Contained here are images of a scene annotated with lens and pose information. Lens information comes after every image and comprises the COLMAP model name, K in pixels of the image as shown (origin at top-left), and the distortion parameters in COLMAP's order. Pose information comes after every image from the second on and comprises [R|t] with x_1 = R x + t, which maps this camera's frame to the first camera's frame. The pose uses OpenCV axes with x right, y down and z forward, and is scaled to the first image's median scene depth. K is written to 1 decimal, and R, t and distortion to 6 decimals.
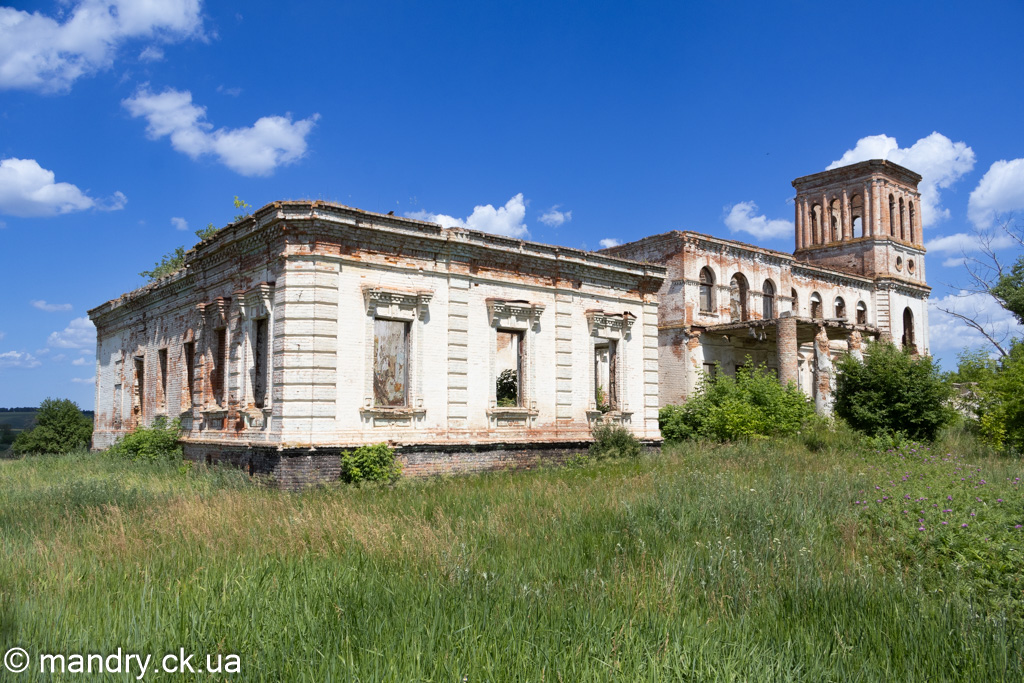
lens RADIAL K [[846.9, 0, 512.0], [0, 846.9, 341.5], [0, 0, 1]] dist [0.064955, -0.004776]
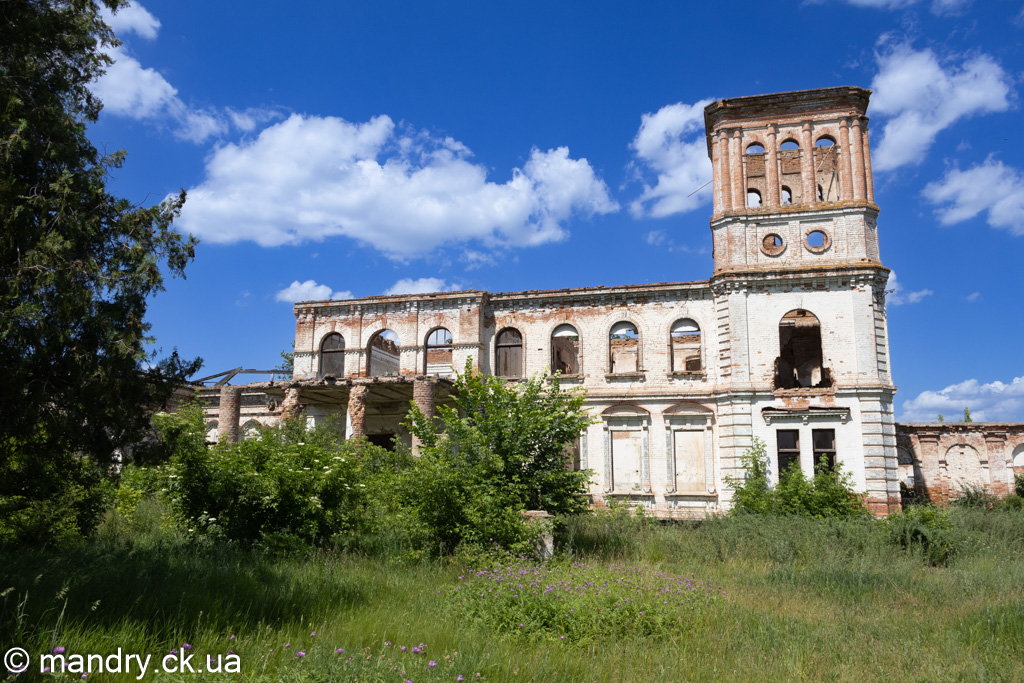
lens RADIAL K [[846.9, 0, 512.0], [0, 846.9, 341.5], [0, 0, 1]] dist [0.064955, -0.004776]
pose [[0.563728, -0.159615, -0.810391, 1.553721], [0.080437, 0.987095, -0.138465, 0.094755], [0.822034, 0.012871, 0.569292, 0.894398]]
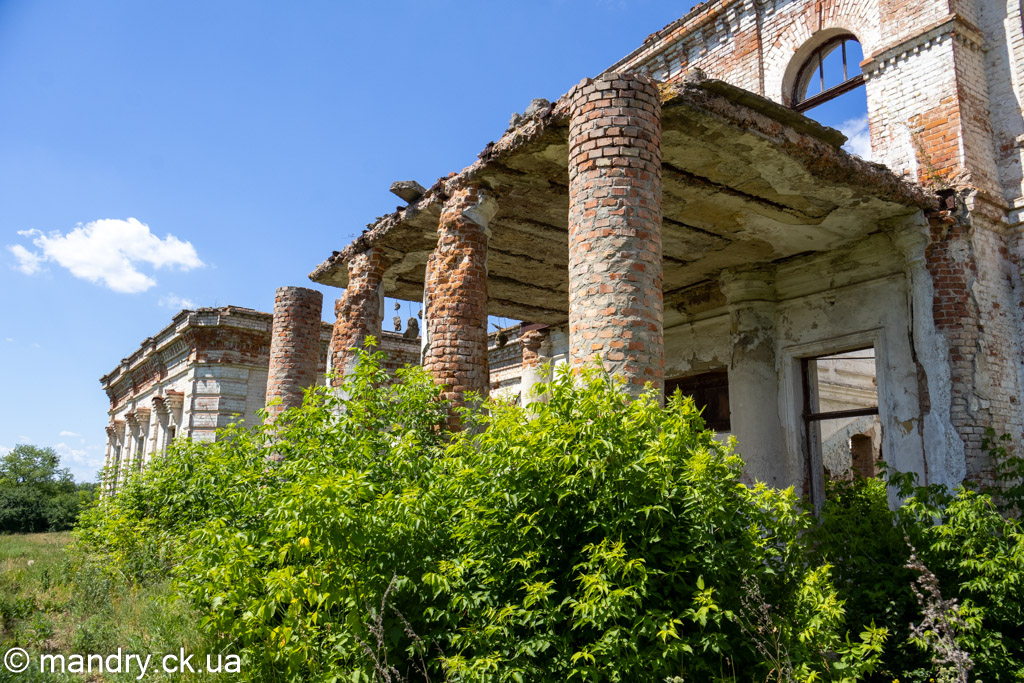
lens RADIAL K [[846.9, 0, 512.0], [0, 846.9, 341.5], [0, 0, 1]] dist [0.064955, -0.004776]
pose [[-0.107089, -0.221904, -0.969170, 0.857193], [0.084878, 0.969177, -0.231284, 0.120886], [0.990620, -0.107030, -0.084954, 1.399671]]
